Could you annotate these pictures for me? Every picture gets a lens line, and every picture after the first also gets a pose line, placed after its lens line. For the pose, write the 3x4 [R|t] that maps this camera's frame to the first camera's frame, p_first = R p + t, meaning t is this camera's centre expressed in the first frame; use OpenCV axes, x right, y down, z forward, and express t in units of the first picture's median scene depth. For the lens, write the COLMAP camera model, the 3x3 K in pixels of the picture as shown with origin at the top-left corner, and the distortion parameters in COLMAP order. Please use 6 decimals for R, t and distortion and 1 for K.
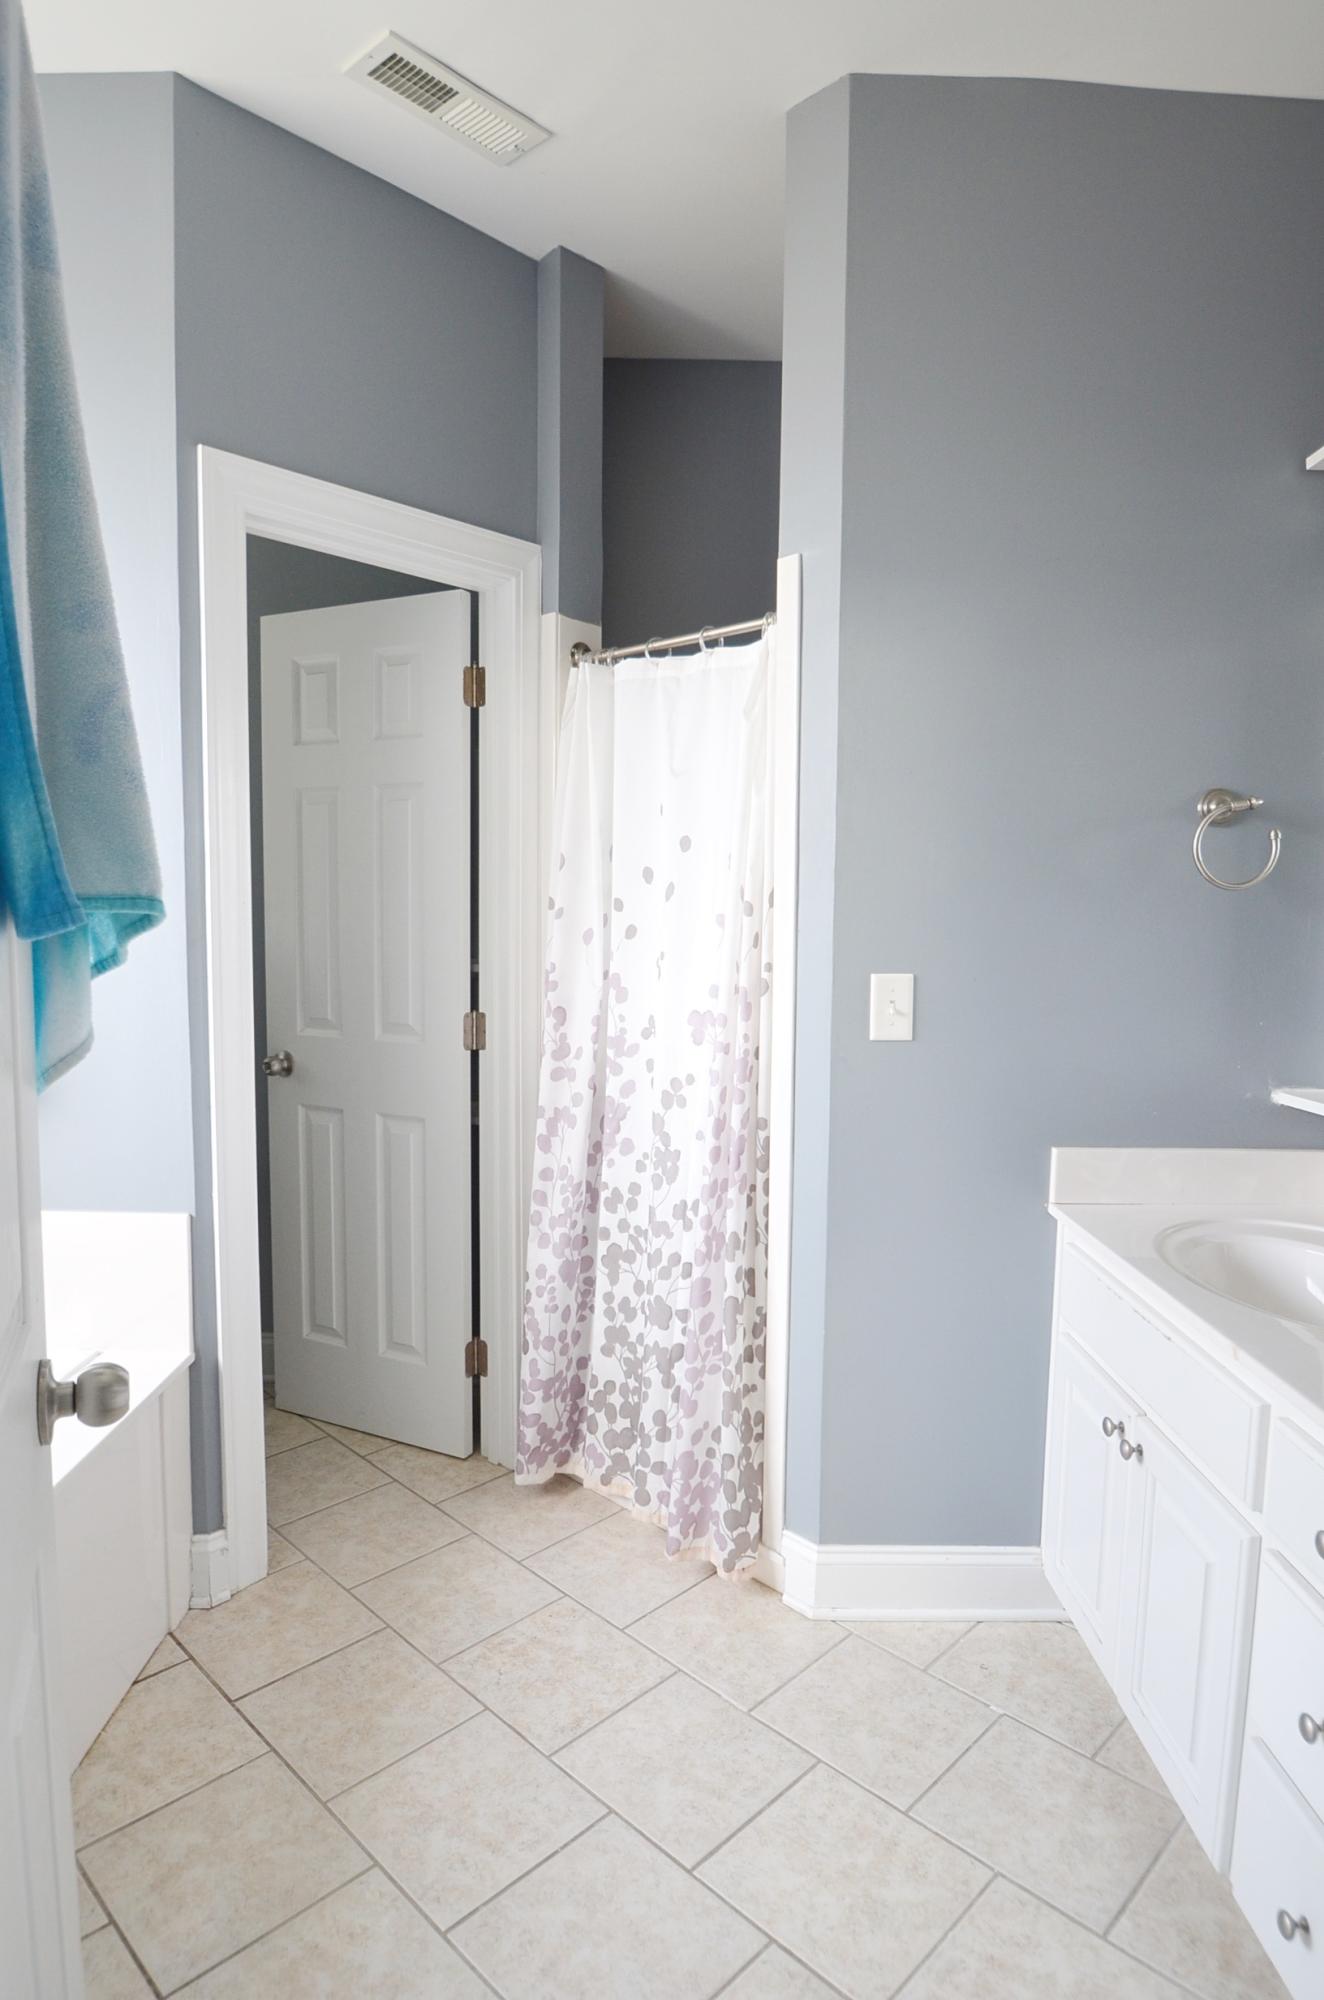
lens RADIAL K [[1123.0, 0, 662.0], [0, 1123.0, 1000.0], [0, 0, 1]] dist [-0.028181, -0.005068]
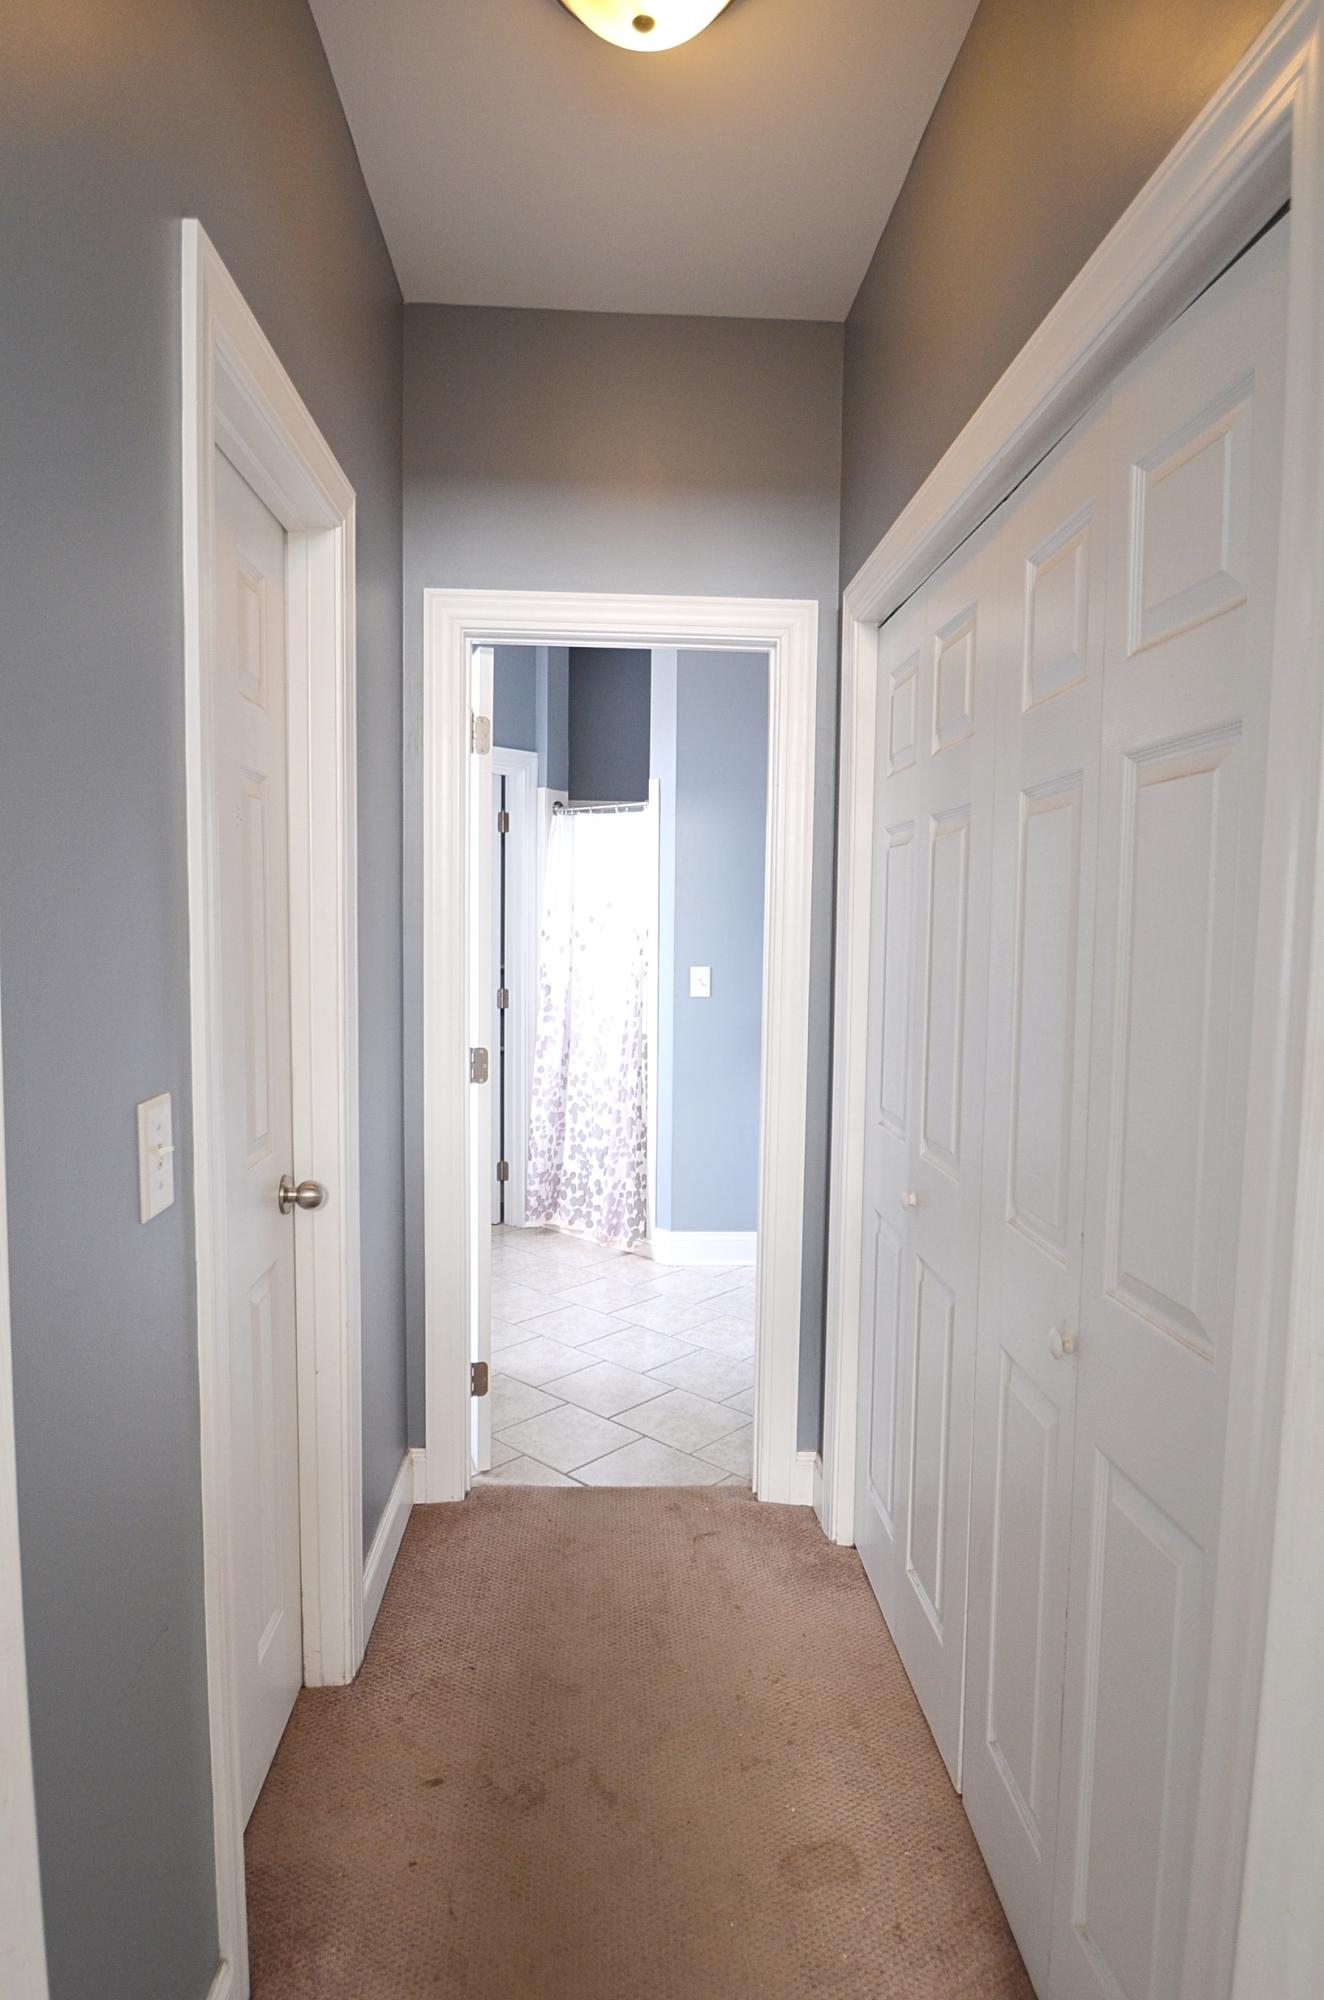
lens RADIAL K [[1123.0, 0, 662.0], [0, 1123.0, 1000.0], [0, 0, 1]] dist [-0.028181, -0.005068]
pose [[0.999177, -0.002145, 0.040510, 0.035269], [0.002591, 0.999937, -0.010953, 0.061756], [-0.040484, 0.011049, 0.999119, -1.127581]]
